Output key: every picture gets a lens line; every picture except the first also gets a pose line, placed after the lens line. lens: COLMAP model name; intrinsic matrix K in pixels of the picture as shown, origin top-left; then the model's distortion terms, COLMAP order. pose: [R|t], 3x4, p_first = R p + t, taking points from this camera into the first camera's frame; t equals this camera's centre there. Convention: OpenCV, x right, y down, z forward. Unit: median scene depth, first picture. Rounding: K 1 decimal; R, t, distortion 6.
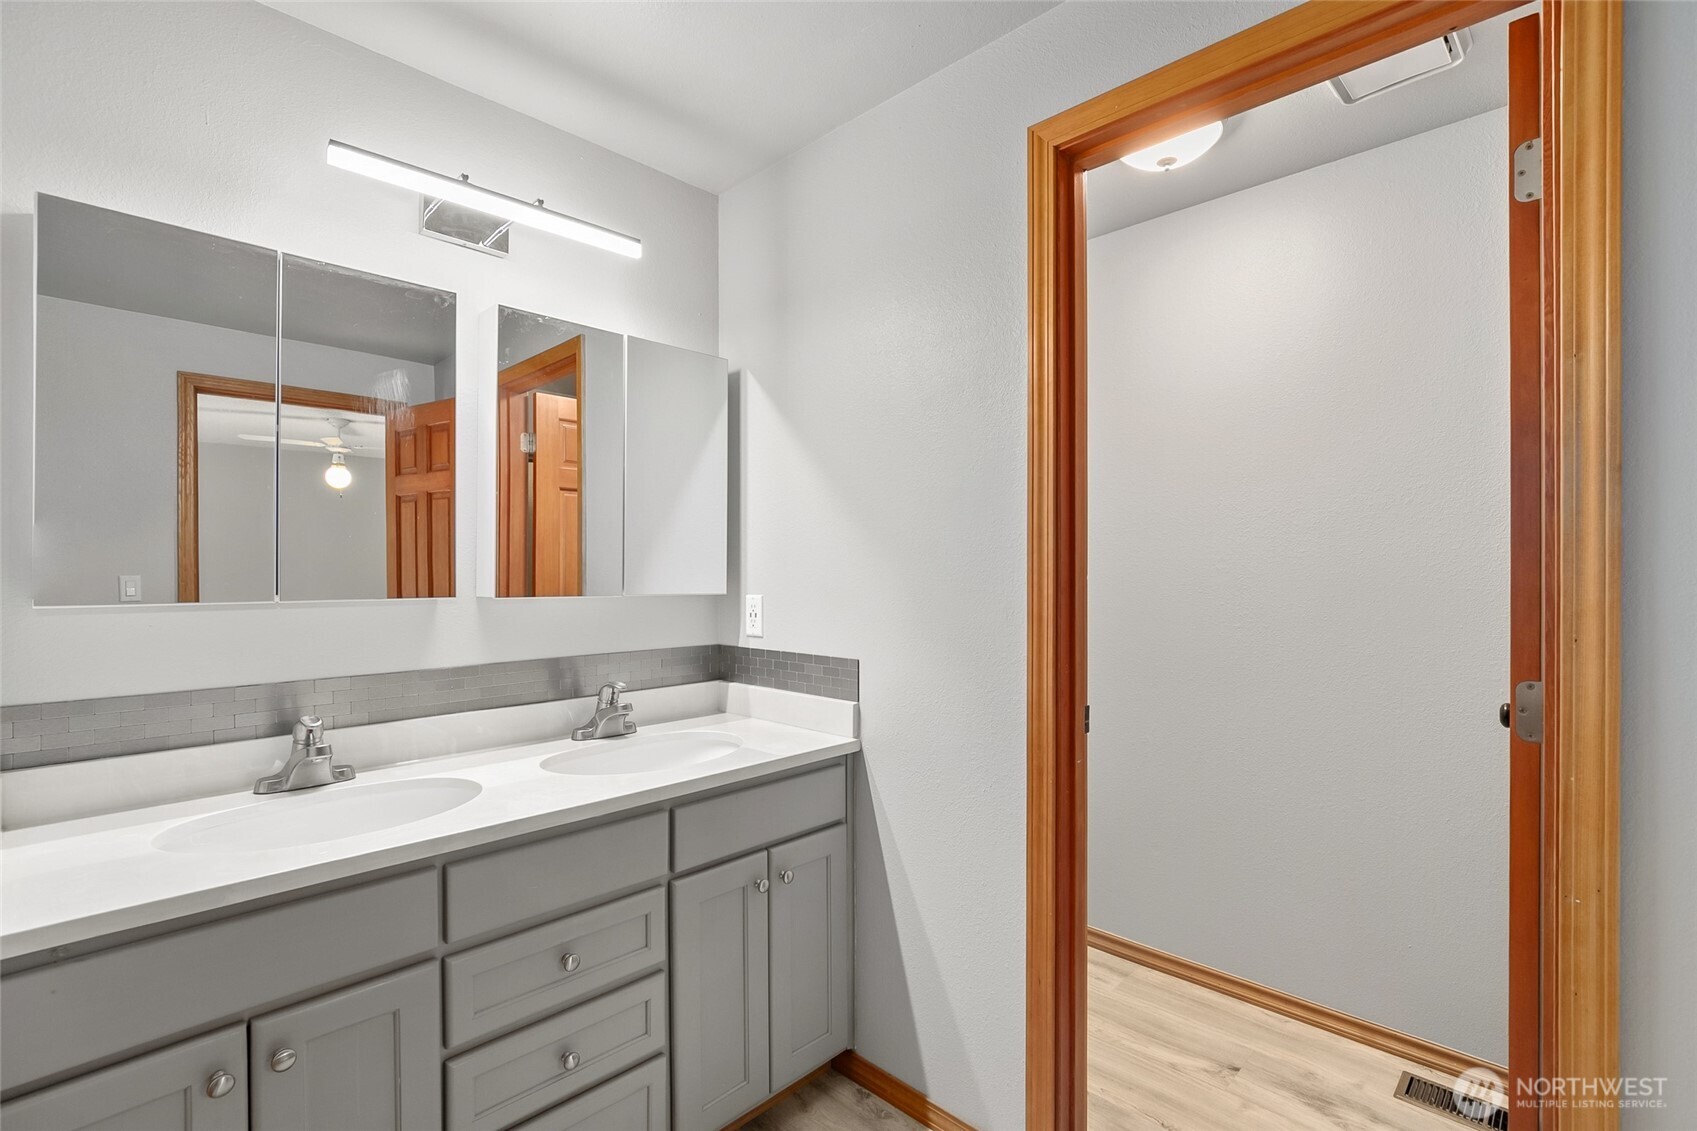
lens RADIAL K [[770.6, 0, 848.5], [0, 770.6, 565.5], [0, 0, 1]] dist [-0.010728, 0.000566]
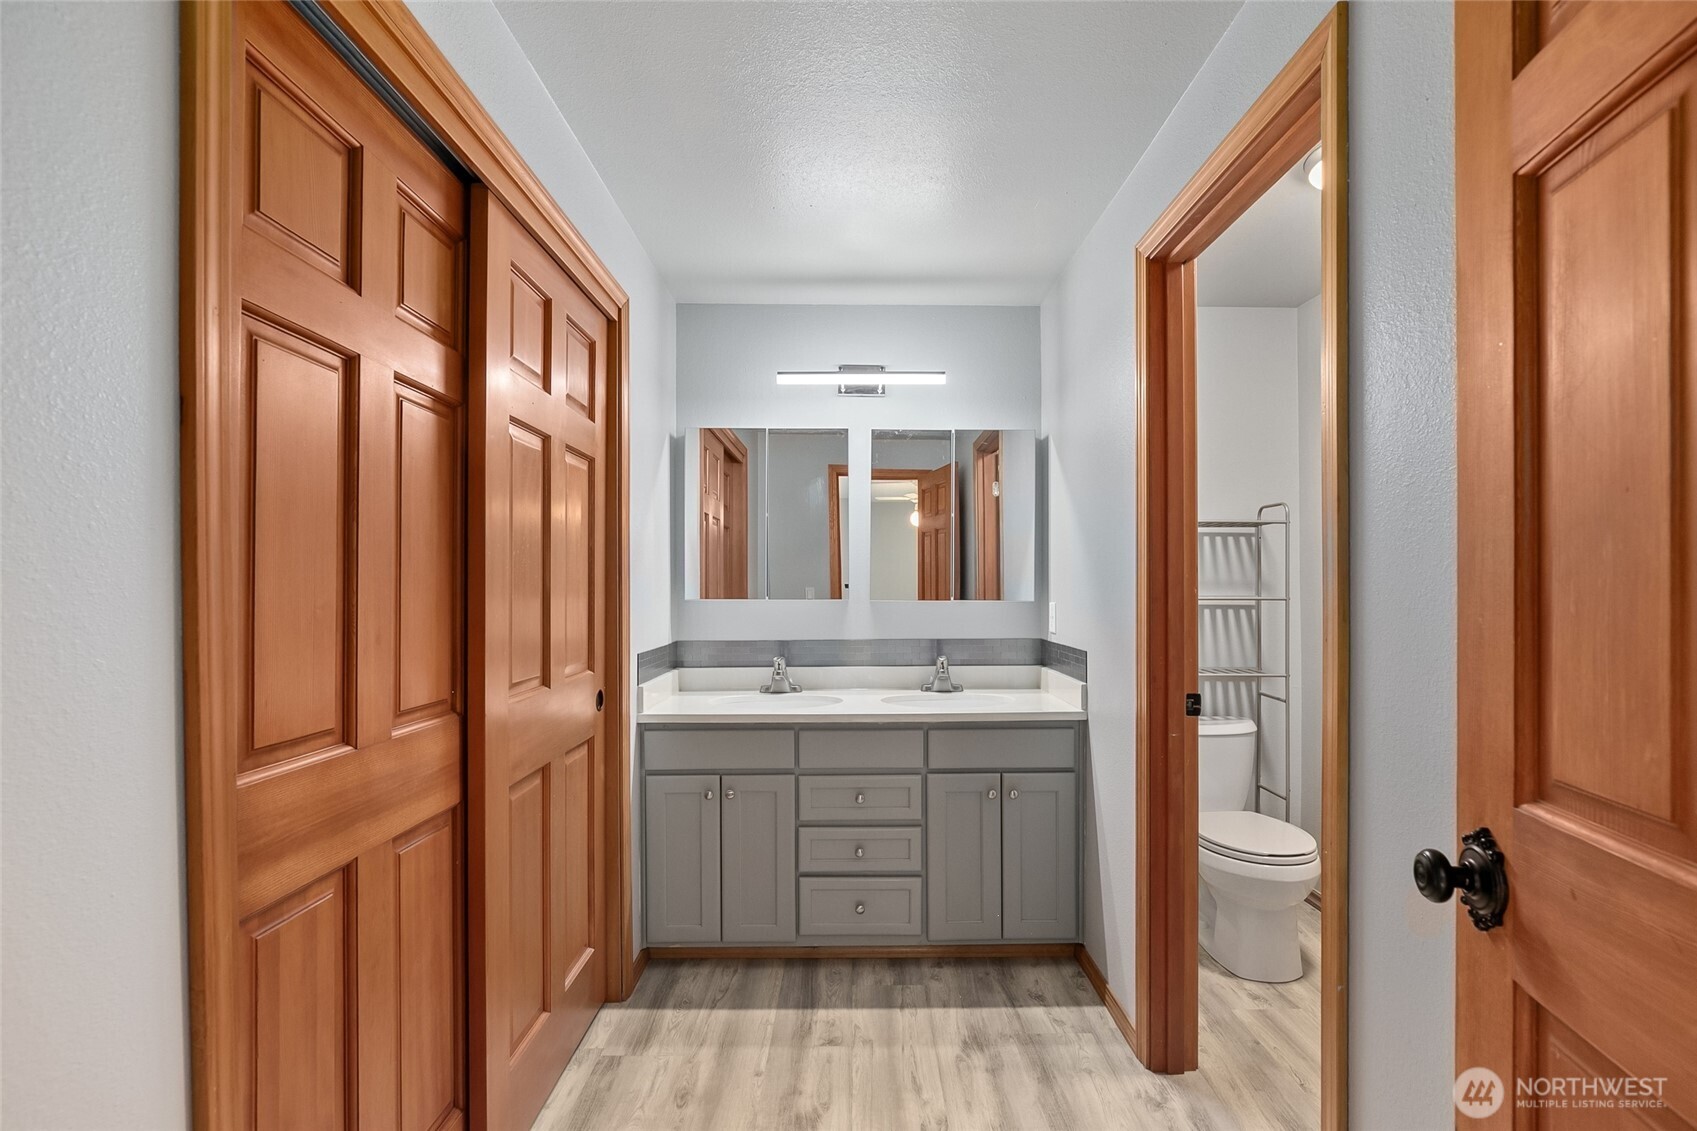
lens RADIAL K [[775.9, 0, 859.0], [0, 775.9, 580.4], [0, 0, 1]] dist [-0.008772, 0.001365]
pose [[0.700613, -0.005031, -0.713524, 0.753737], [0.008884, 0.999959, 0.001672, -0.006353], [0.713486, -0.007511, 0.700629, -0.233032]]
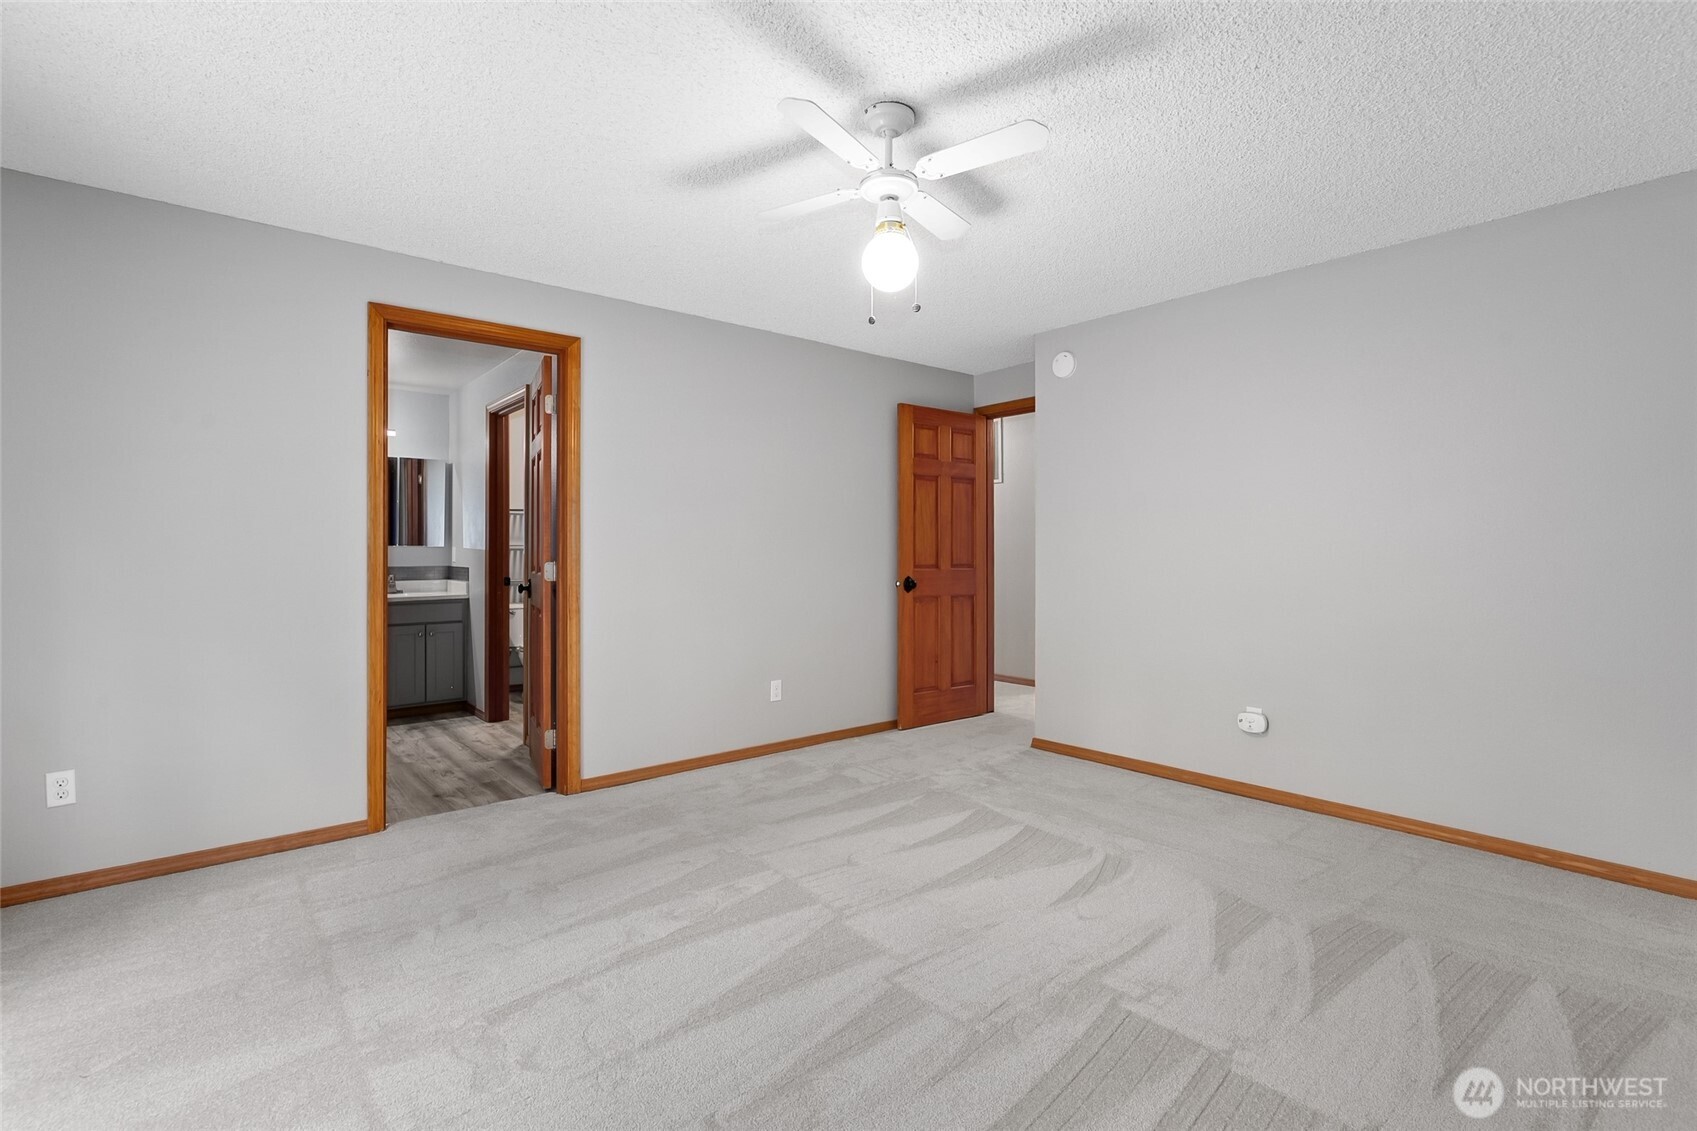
lens RADIAL K [[785.3, 0, 857.8], [0, 785.3, 575.1], [0, 0, 1]] dist [-0.011951, 0.000681]
pose [[0.995309, 0.014642, -0.095634, 1.962652], [-0.011074, 0.999227, 0.037728, 0.021184], [0.096113, -0.036492, 0.994701, -2.039285]]
